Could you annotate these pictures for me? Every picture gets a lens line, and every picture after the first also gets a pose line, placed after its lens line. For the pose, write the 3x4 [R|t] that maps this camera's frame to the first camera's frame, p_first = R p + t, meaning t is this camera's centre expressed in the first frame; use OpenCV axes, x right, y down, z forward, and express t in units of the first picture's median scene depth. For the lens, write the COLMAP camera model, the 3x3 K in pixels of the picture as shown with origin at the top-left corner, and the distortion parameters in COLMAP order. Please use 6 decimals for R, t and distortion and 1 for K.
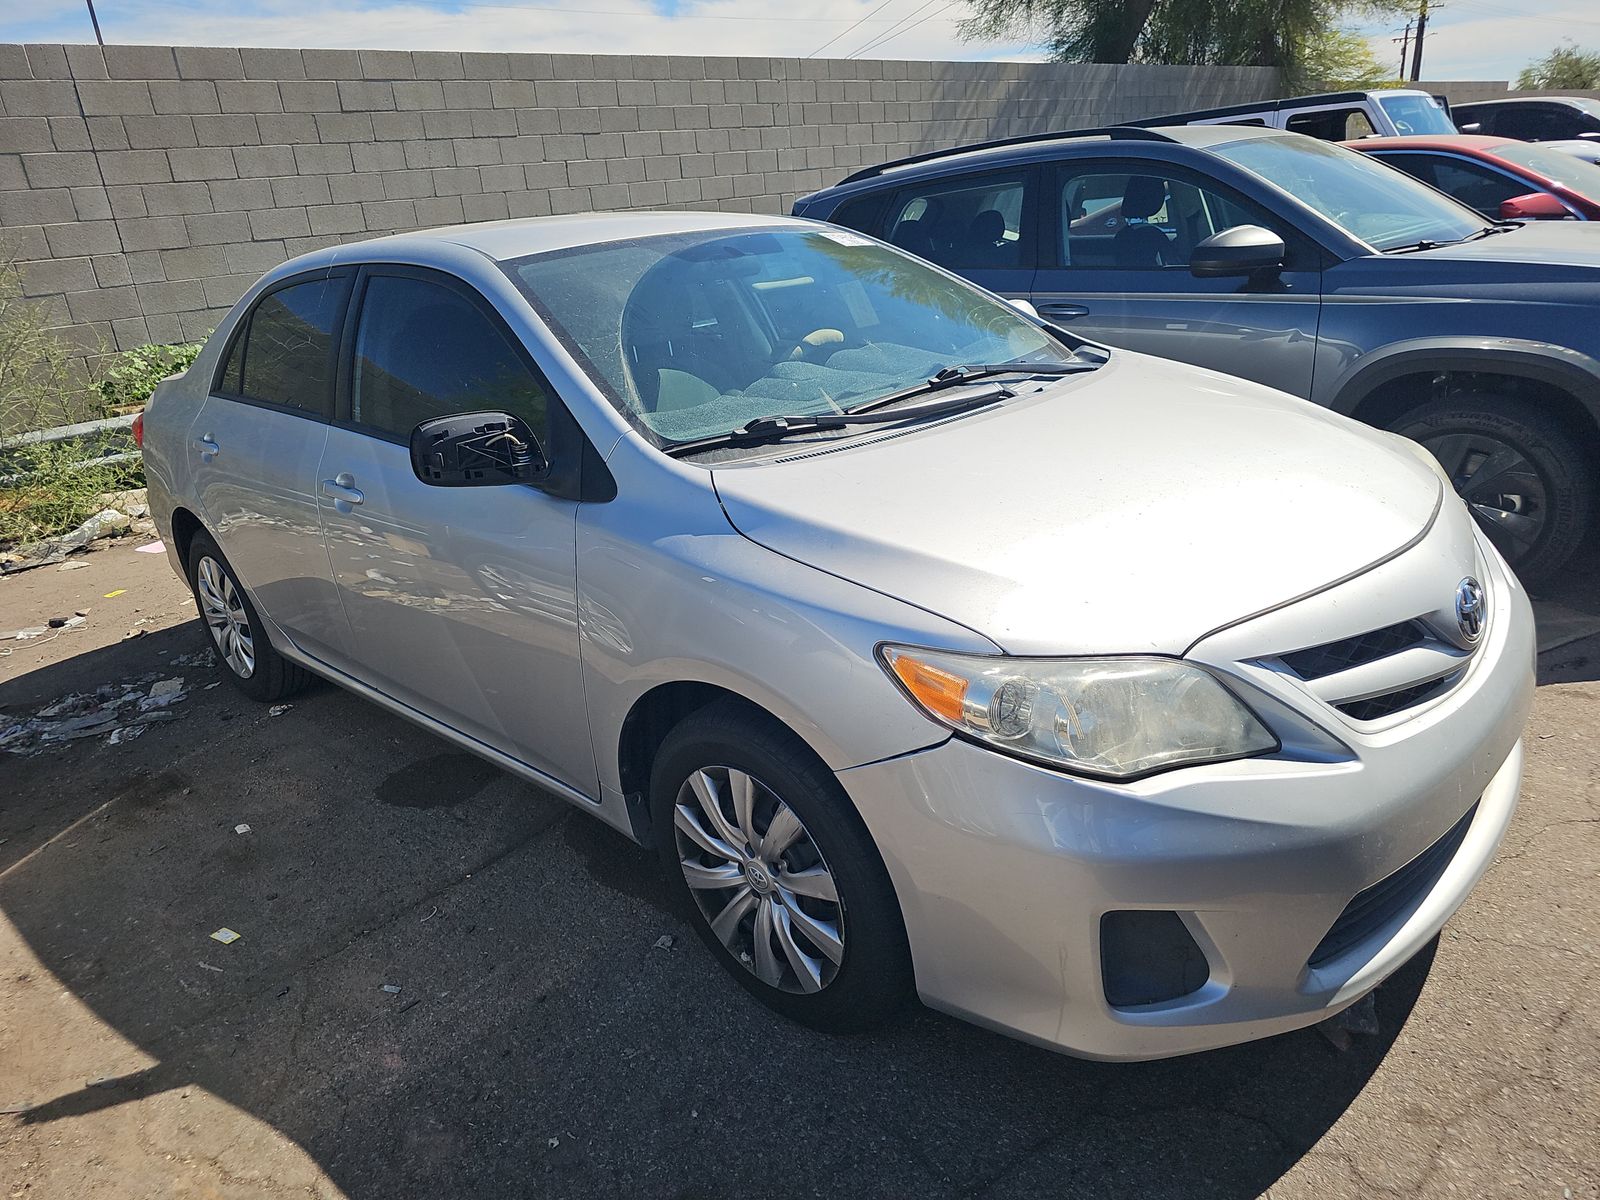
lens RADIAL K [[1095.9, 0, 800.0], [0, 1095.9, 600.0], [0, 0, 1]] dist [0.019822, -0.000375]
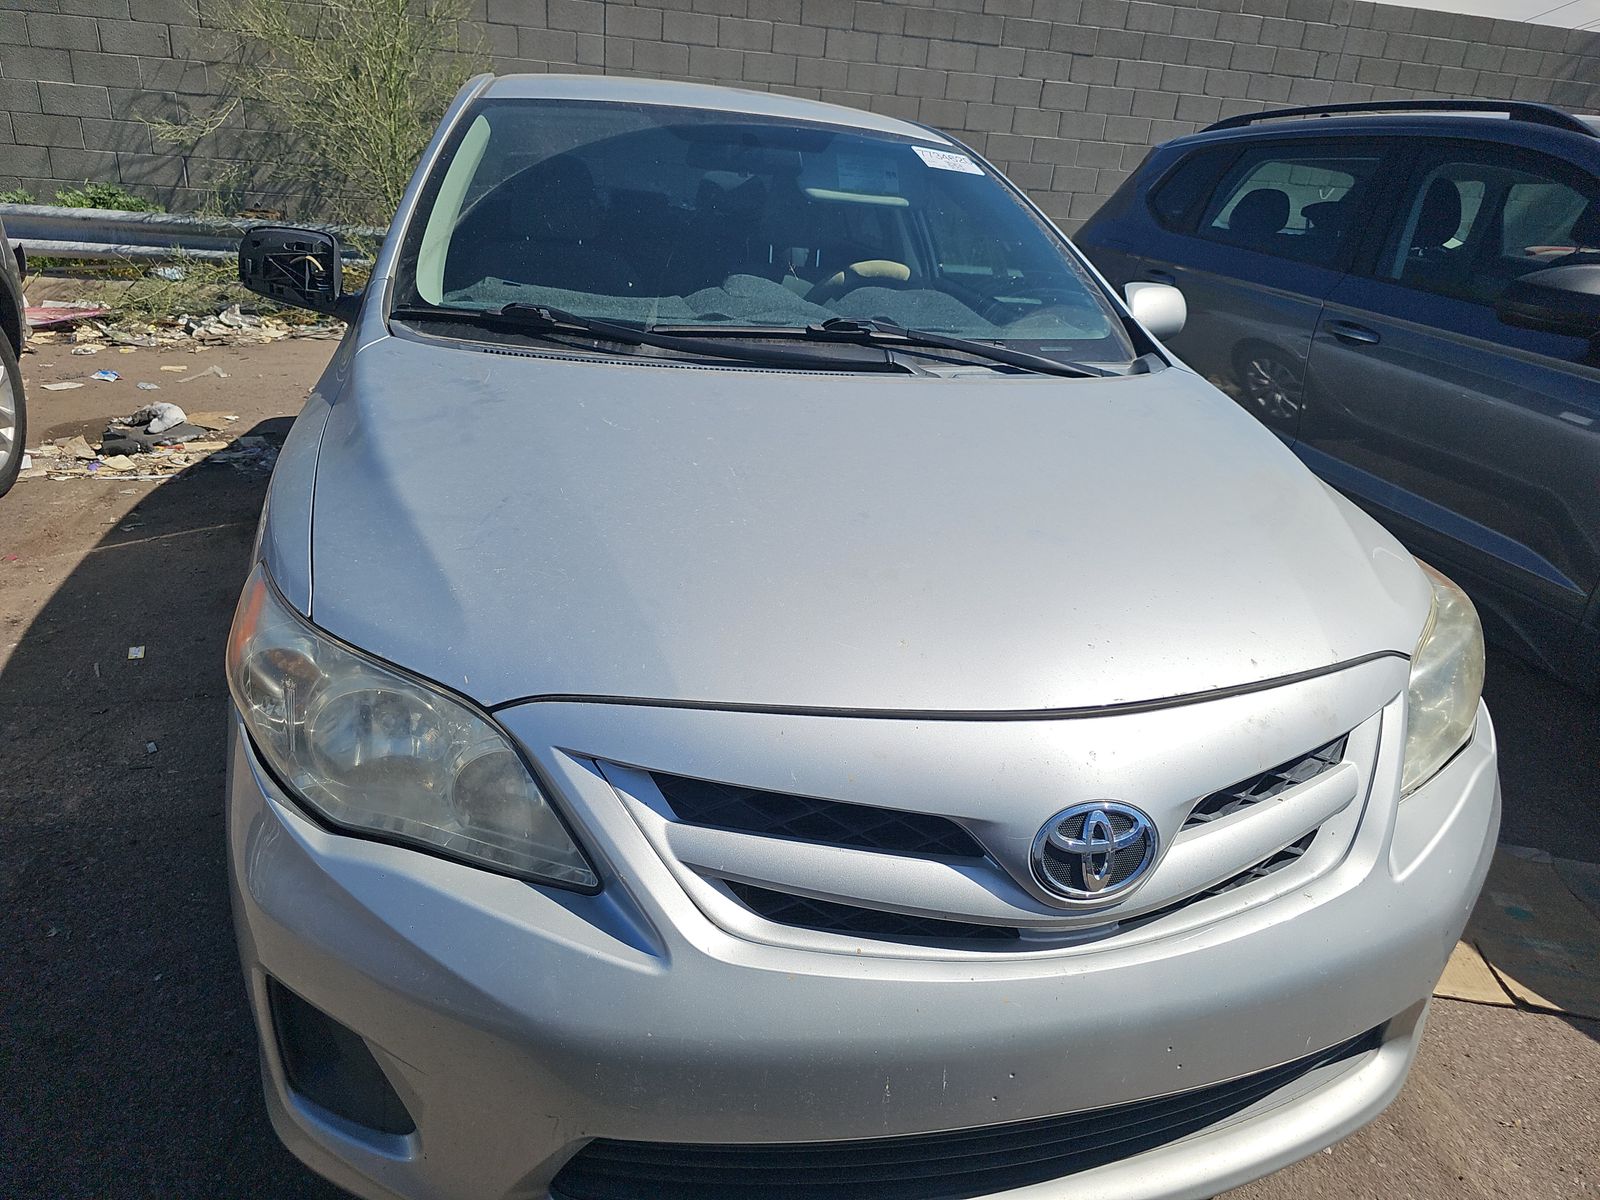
lens RADIAL K [[1072.2, 0, 800.0], [0, 1072.2, 600.0], [0, 0, 1]] dist [0.013775, -0.001434]
pose [[0.847310, 0.344663, -0.404071, 0.425015], [-0.320192, 0.938514, 0.129109, -0.094582], [0.423725, 0.019985, 0.905570, 0.245517]]
